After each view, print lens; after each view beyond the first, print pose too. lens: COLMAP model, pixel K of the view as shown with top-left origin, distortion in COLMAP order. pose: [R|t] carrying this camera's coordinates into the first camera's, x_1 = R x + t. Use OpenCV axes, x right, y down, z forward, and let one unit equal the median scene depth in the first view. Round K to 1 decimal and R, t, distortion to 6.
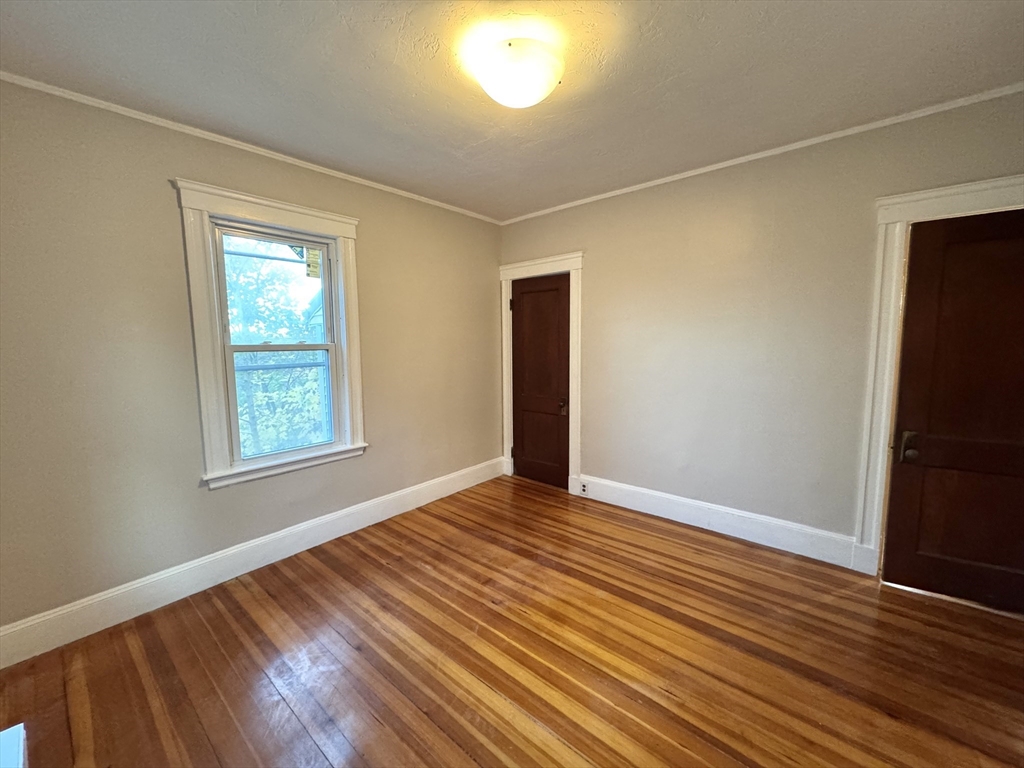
lens RADIAL K [[406.7, 0, 511.3], [0, 406.7, 380.7], [0, 0, 1]] dist [-0.007884, 0.001452]
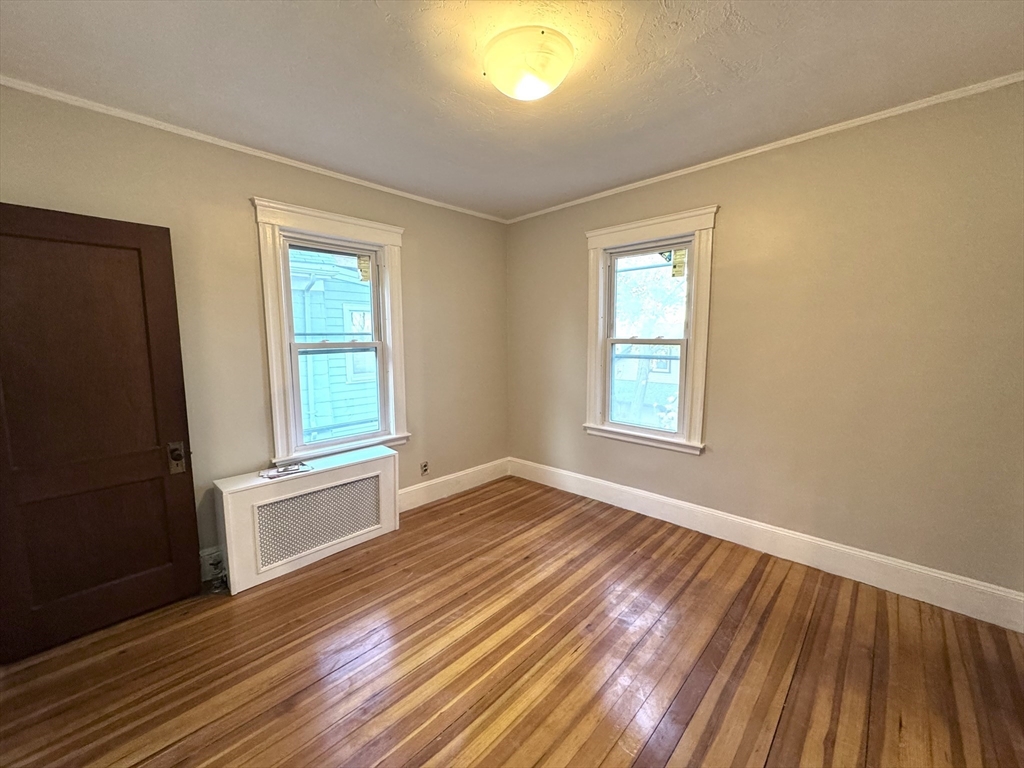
lens RADIAL K [[406.7, 0, 514.1], [0, 406.7, 383.5], [0, 0, 1]] dist [-0.007884, 0.001452]
pose [[-0.046246, 0.127350, -0.990779, 0.705758], [-0.094084, 0.986876, 0.131240, -0.085758], [0.994490, 0.099285, -0.033658, 0.709629]]
